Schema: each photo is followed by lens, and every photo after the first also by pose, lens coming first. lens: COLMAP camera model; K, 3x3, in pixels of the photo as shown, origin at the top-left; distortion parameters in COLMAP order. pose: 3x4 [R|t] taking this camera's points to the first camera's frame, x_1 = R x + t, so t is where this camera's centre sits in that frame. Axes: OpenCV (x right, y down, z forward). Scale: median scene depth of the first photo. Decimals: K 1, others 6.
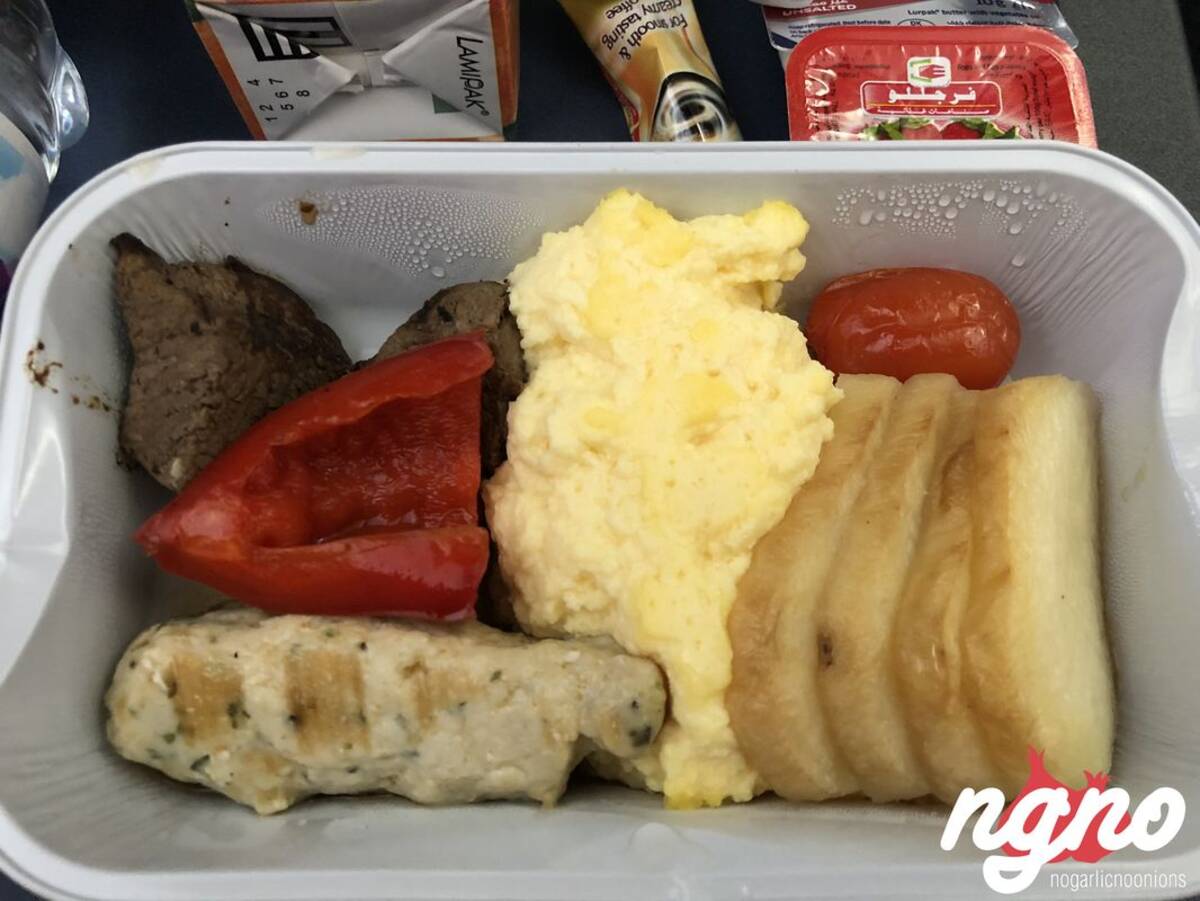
lens RADIAL K [[1019.5, 0, 600.8], [0, 1019.5, 445.2], [0, 0, 1]] dist [-0.016330, -0.001434]
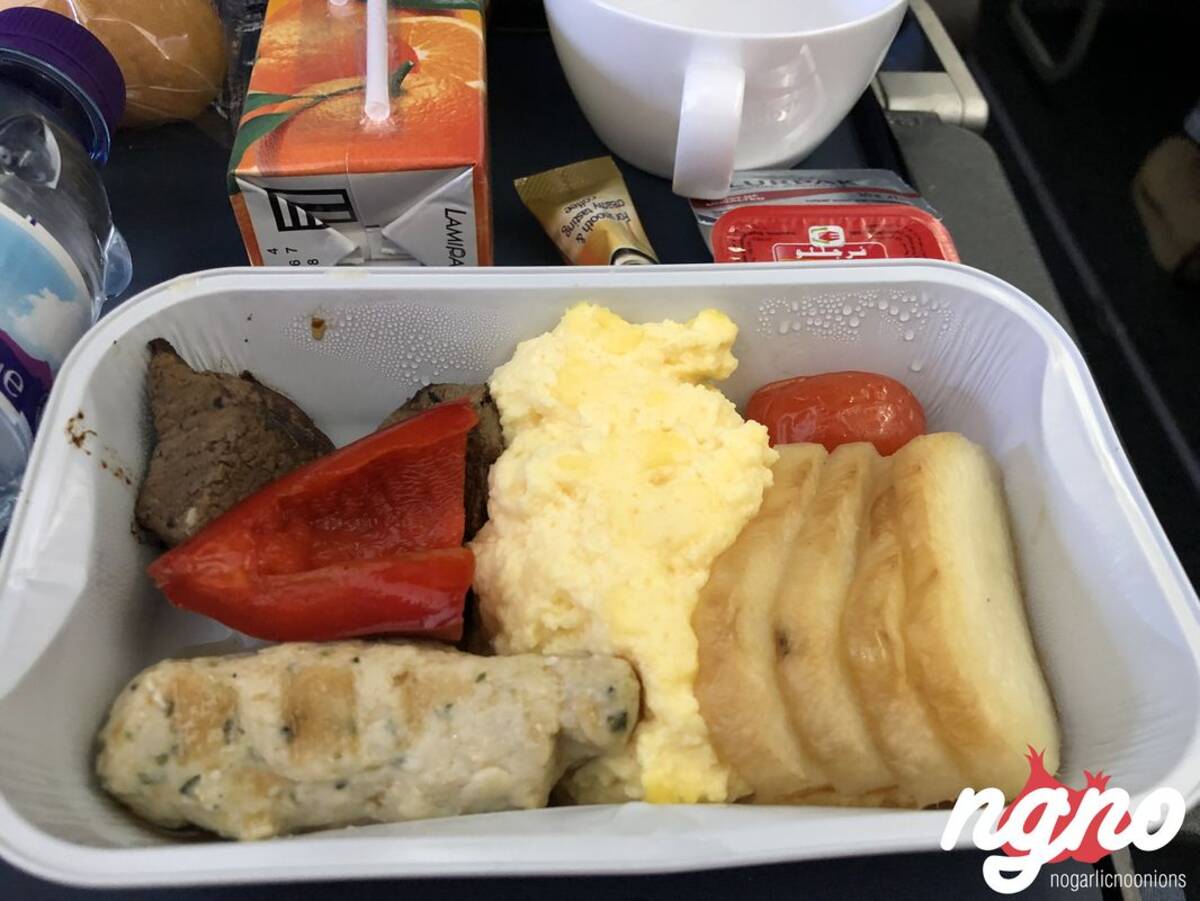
lens RADIAL K [[1019.5, 0, 602.6], [0, 1019.5, 450.6], [0, 0, 1]] dist [-0.016330, -0.001434]
pose [[0.998457, -0.020841, 0.051475, -0.023136], [0.036468, 0.945107, -0.324721, 0.326791], [-0.041882, 0.326097, 0.944408, -0.092120]]
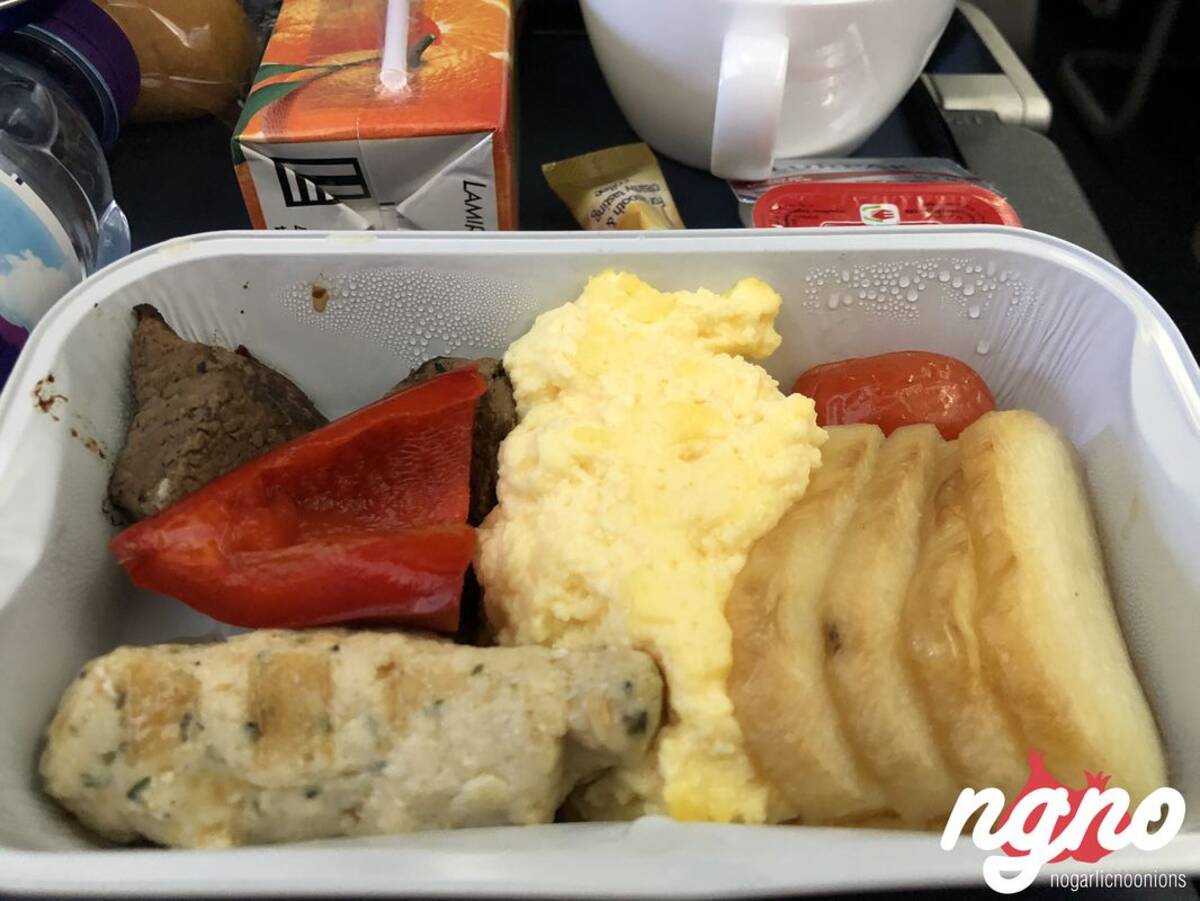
lens RADIAL K [[1019.5, 0, 601.5], [0, 1019.5, 447.7], [0, 0, 1]] dist [-0.016330, -0.001434]
pose [[0.999945, -0.008851, 0.005625, 0.005523], [0.010339, 0.921816, -0.387491, 0.368828], [-0.001756, 0.387528, 0.921856, 0.066817]]
